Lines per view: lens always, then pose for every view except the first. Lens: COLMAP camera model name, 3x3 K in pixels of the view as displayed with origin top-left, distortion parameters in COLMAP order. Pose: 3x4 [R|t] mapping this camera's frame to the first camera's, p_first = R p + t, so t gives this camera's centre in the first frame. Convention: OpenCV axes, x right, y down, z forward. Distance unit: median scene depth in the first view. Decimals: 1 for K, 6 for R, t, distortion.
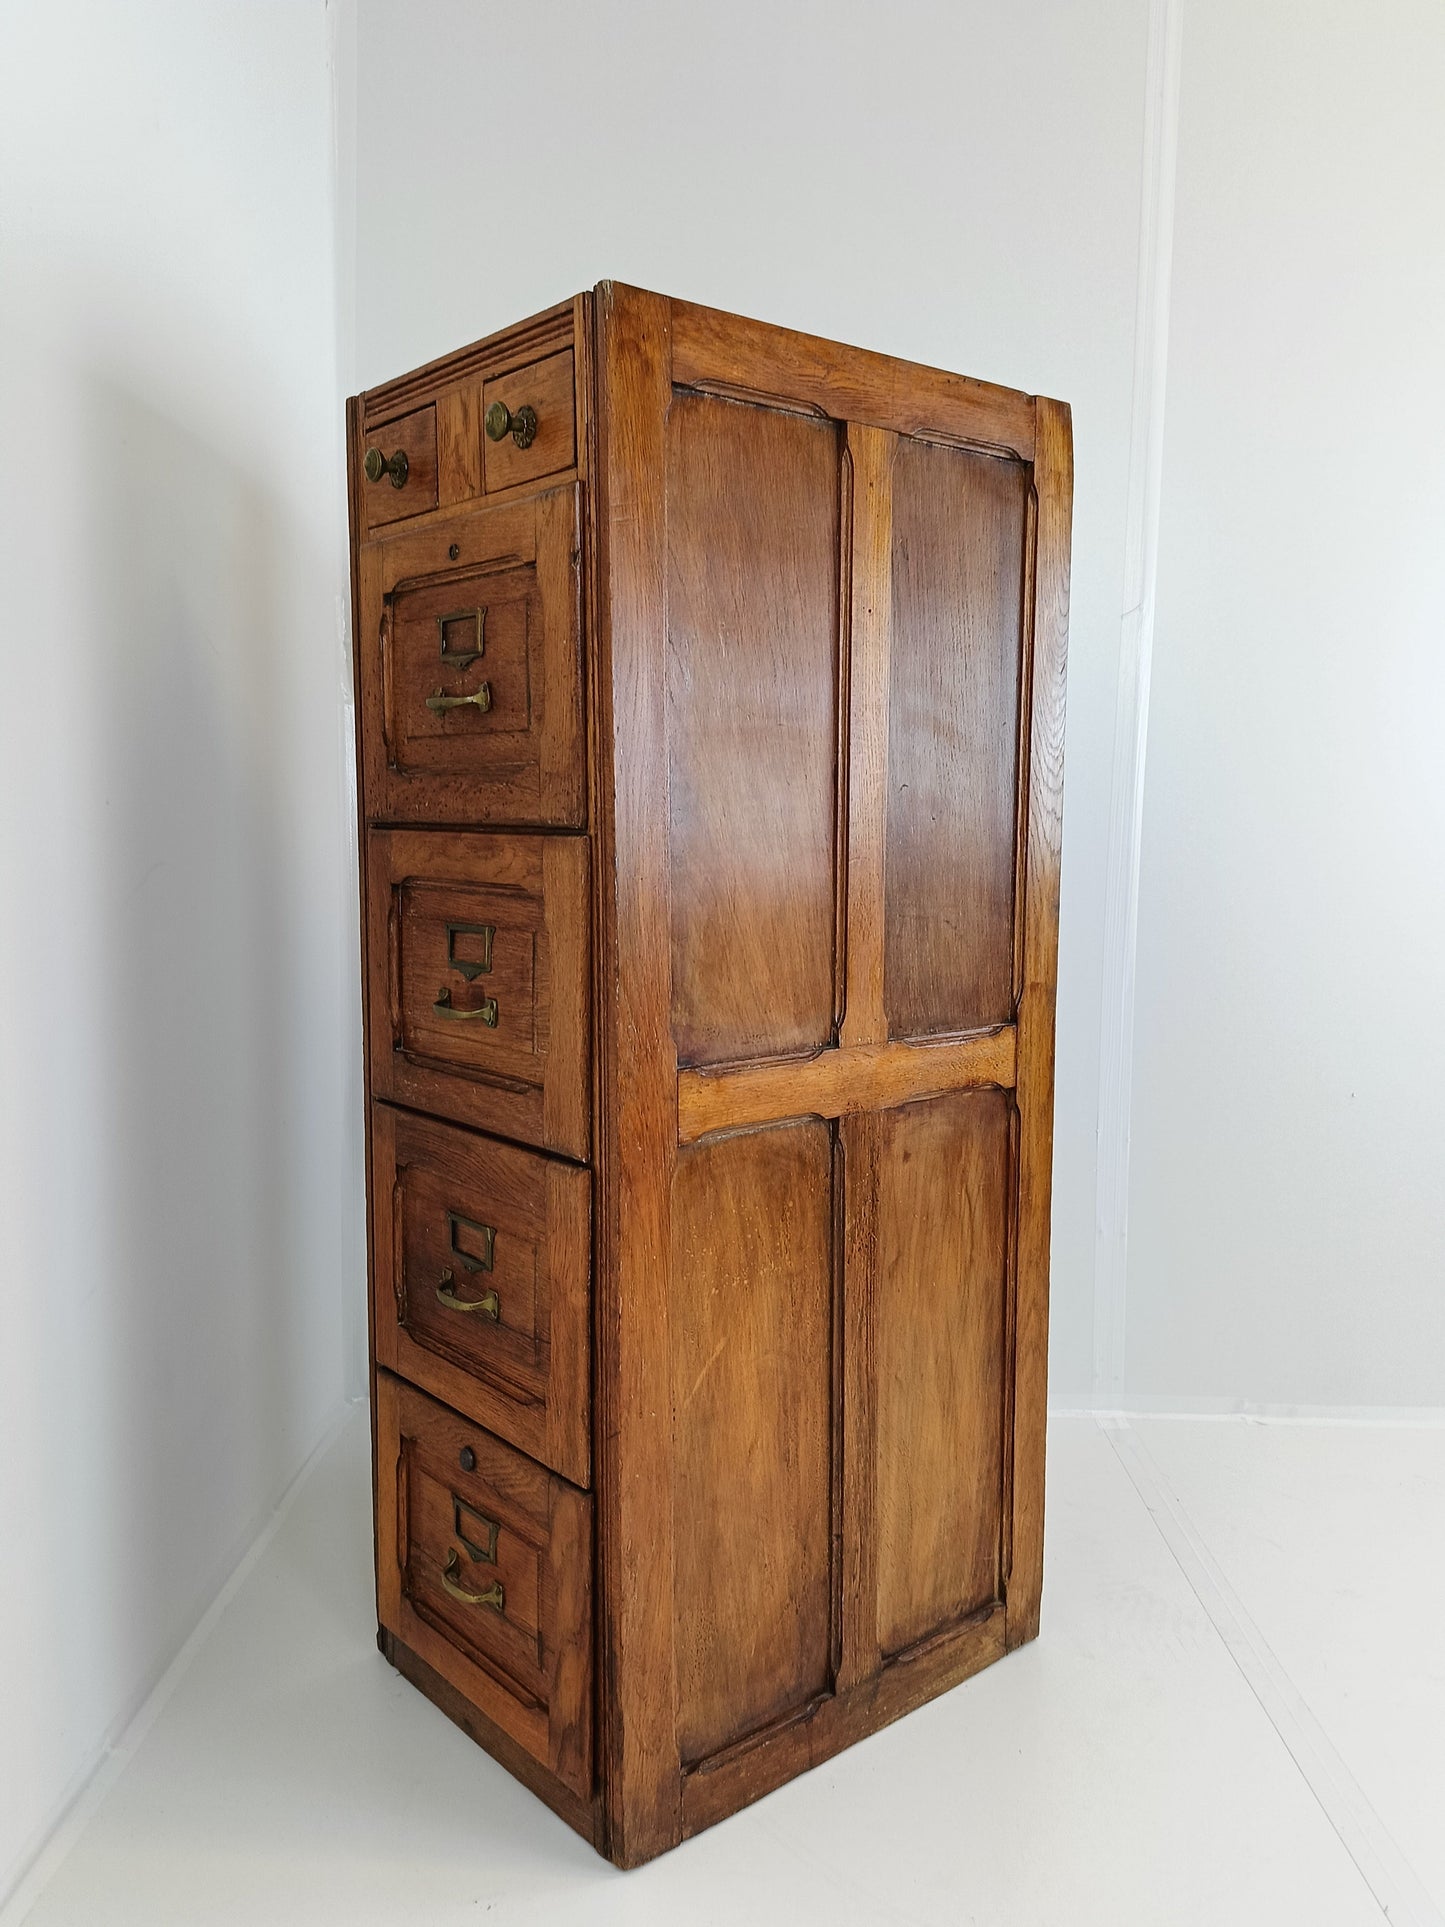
lens RADIAL K [[1498.2, 0, 722.5], [0, 1498.2, 963.5], [0, 0, 1]] dist [0.072753, -0.181327]
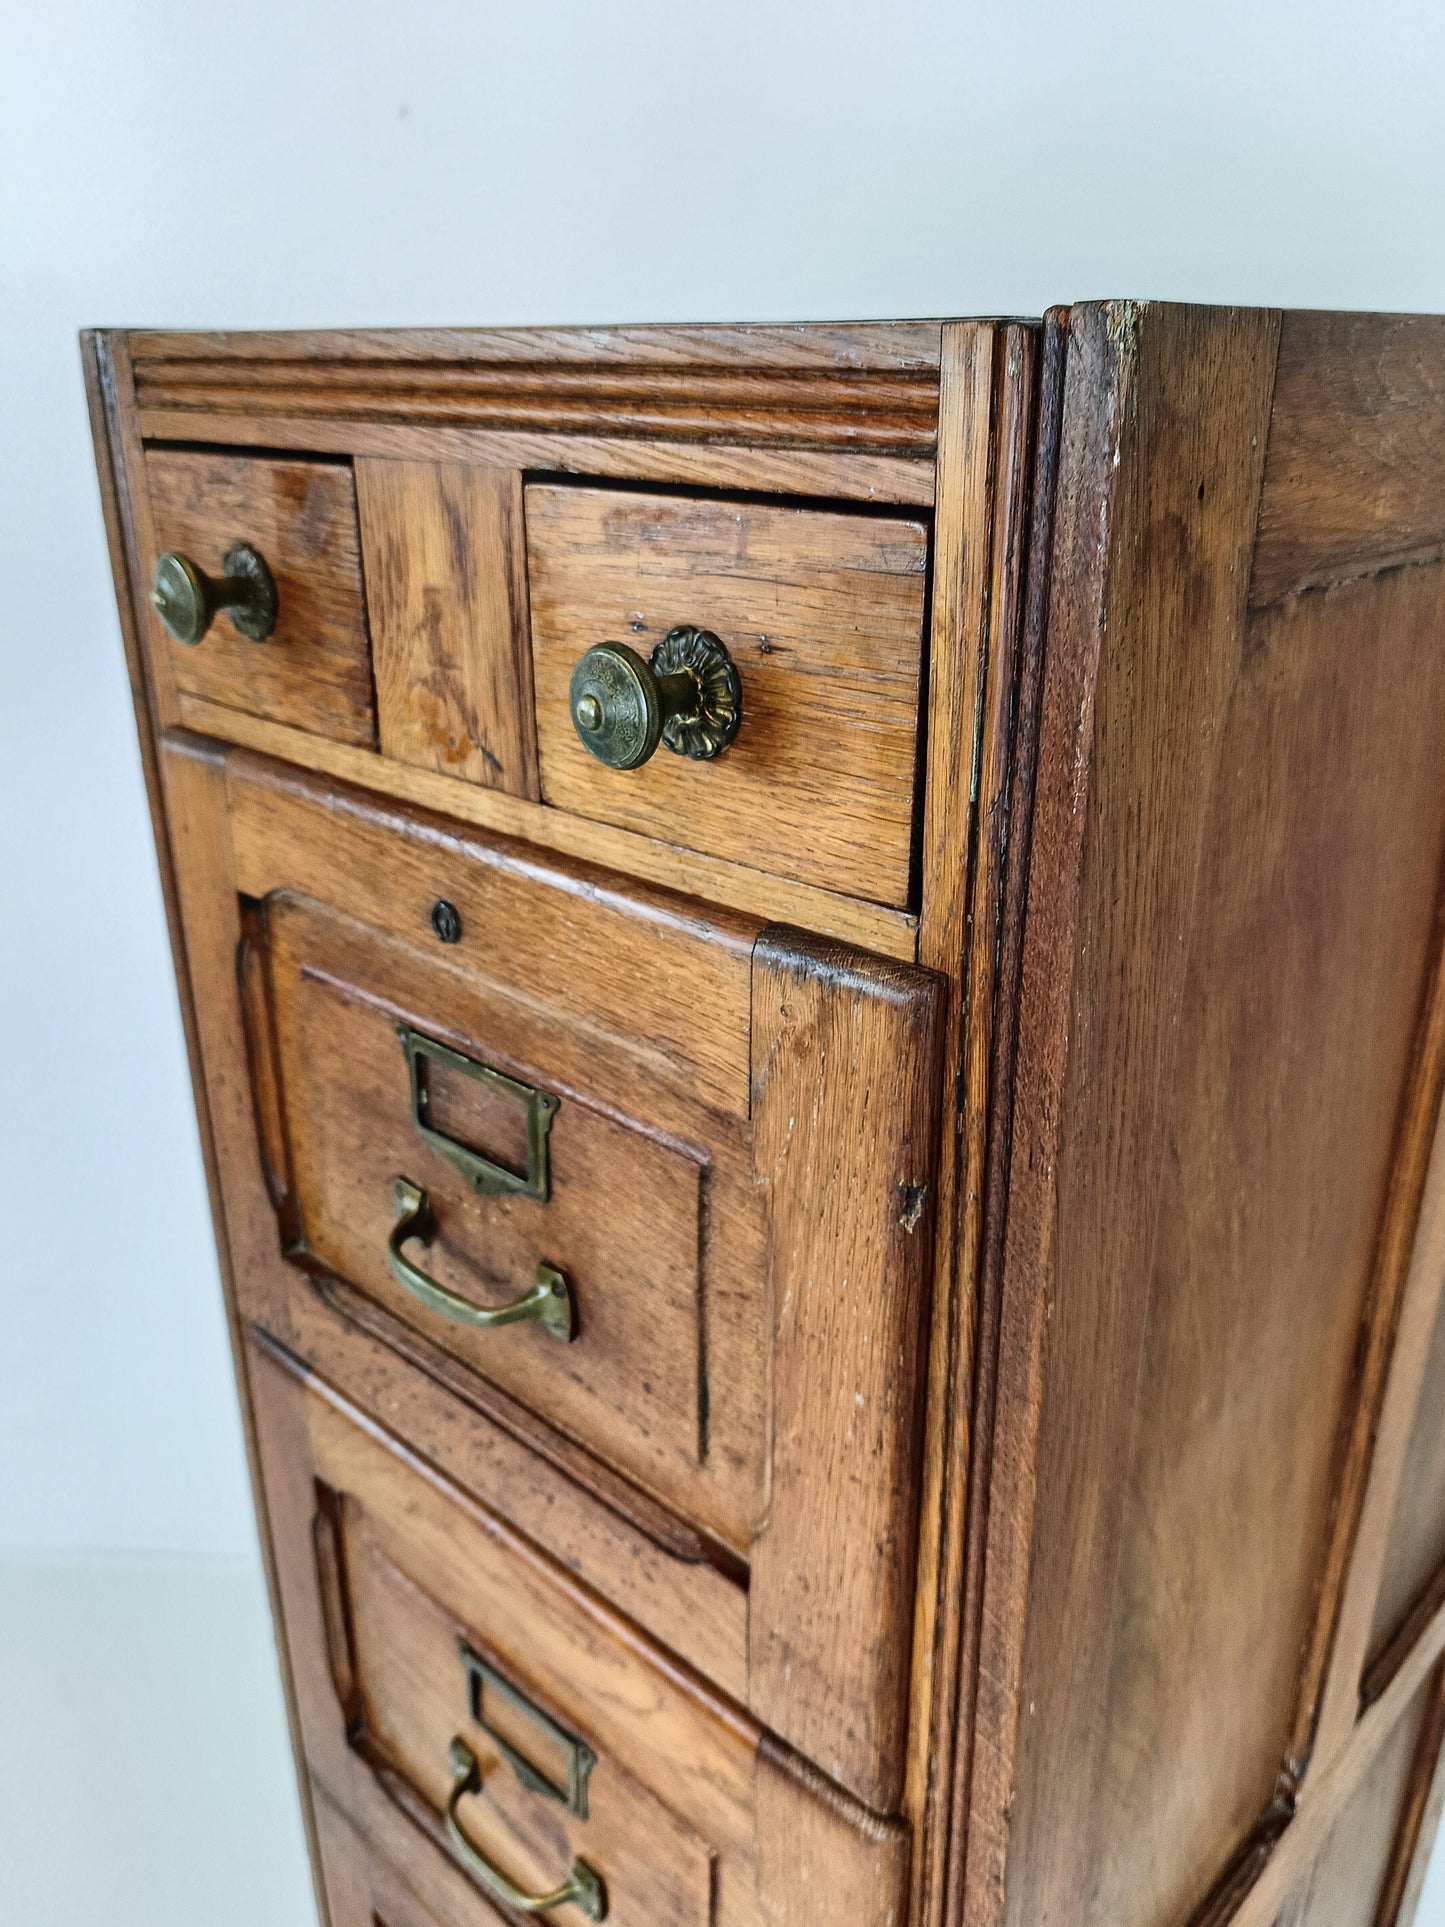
lens RADIAL K [[1498.2, 0, 722.5], [0, 1498.2, 963.5], [0, 0, 1]] dist [0.072753, -0.181327]
pose [[0.993877, -0.044725, 0.101040, -0.147575], [0.014938, 0.960411, 0.278187, -0.359557], [-0.109482, -0.274974, 0.955198, 0.638121]]
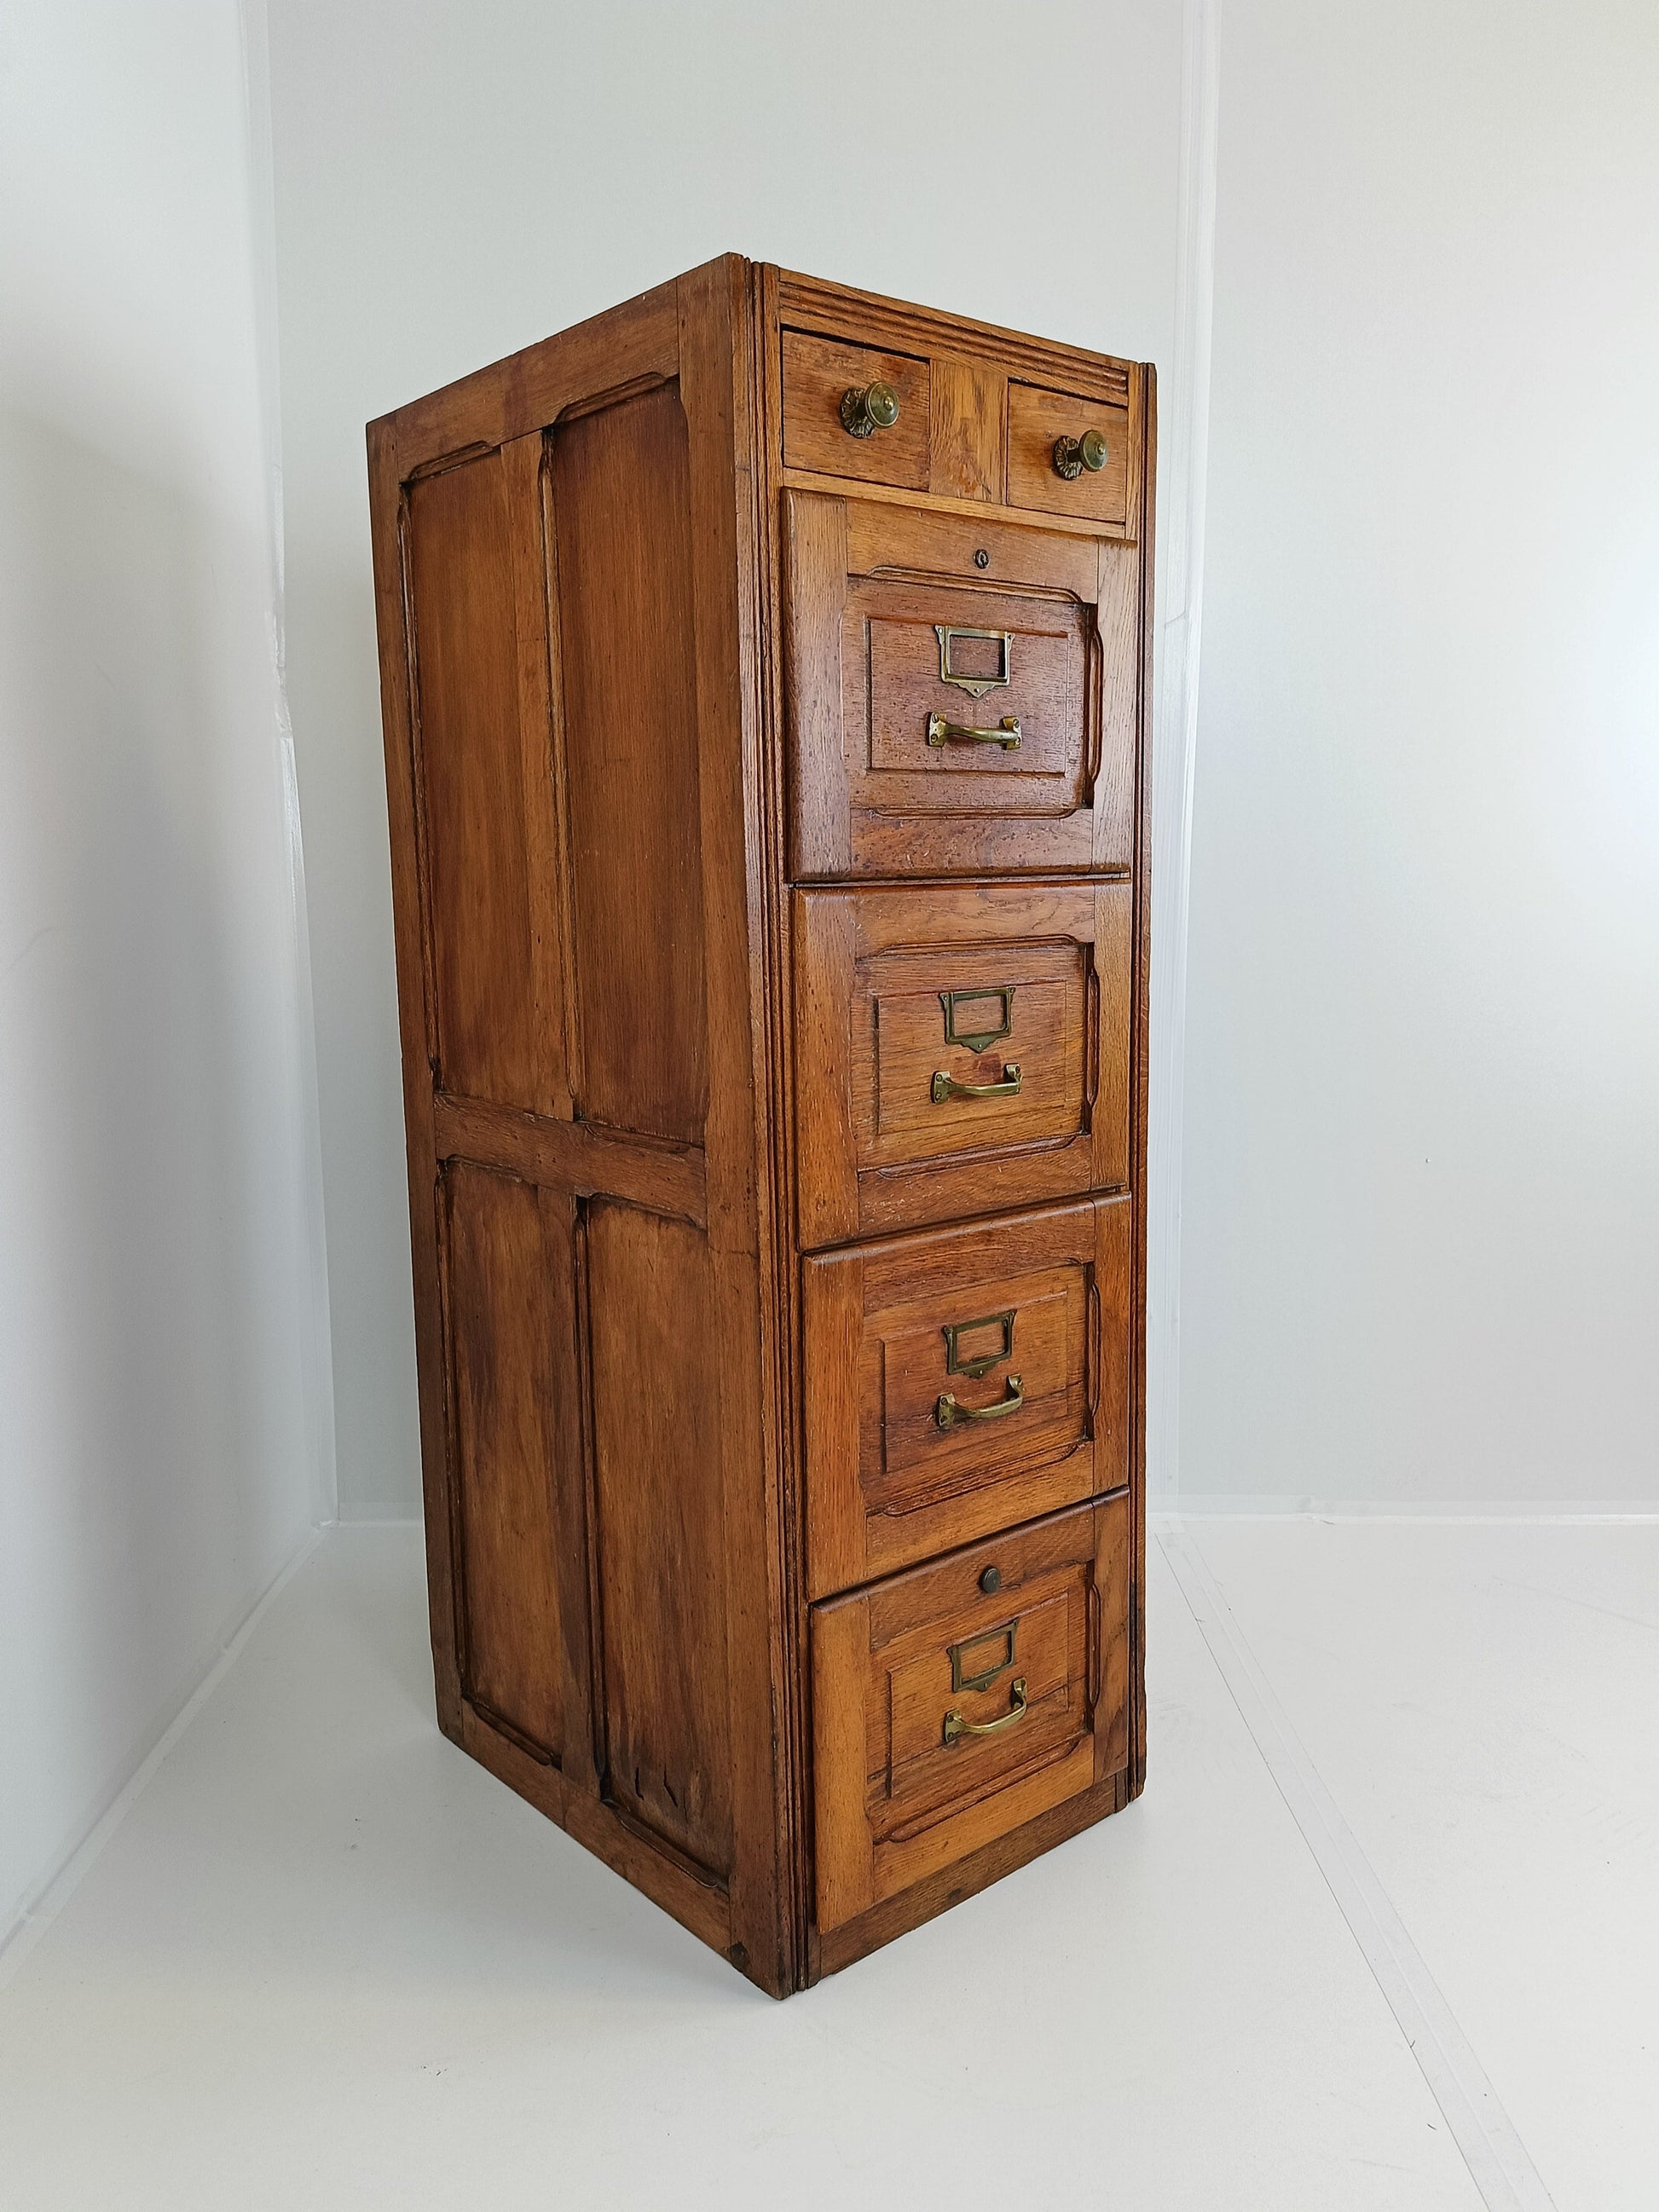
lens RADIAL K [[1683.2, 0, 829.5], [0, 1683.2, 1106.0], [0, 0, 1]] dist [0.069655, -0.157839]
pose [[-0.001714, -0.157945, 0.987446, -1.177787], [0.113454, 0.981042, 0.157117, -0.126131], [-0.993542, 0.112299, 0.016238, 1.094874]]
